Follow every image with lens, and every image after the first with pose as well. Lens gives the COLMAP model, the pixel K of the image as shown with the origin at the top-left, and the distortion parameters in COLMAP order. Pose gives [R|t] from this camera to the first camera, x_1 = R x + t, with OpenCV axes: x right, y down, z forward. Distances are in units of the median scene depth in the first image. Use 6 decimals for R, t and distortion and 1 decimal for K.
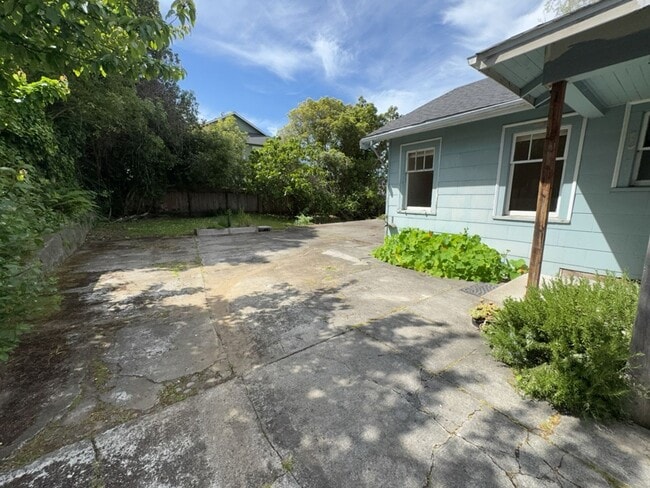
lens RADIAL K [[259.0, 0, 327.7], [0, 259.0, 244.1], [0, 0, 1]] dist [0.002988, 0.000368]
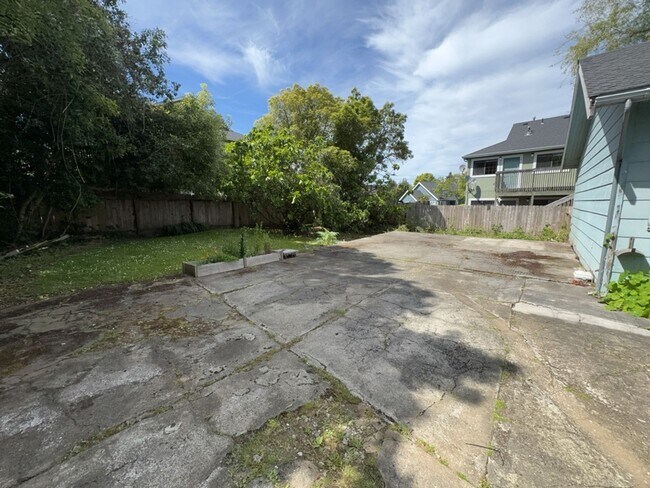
lens RADIAL K [[259.0, 0, 322.8], [0, 259.0, 241.4], [0, 0, 1]] dist [0.002988, 0.000368]
pose [[0.972787, -0.042726, 0.227729, -0.187582], [0.052560, 0.997921, -0.037295, -0.037908], [-0.225662, 0.048249, 0.973010, 0.212022]]
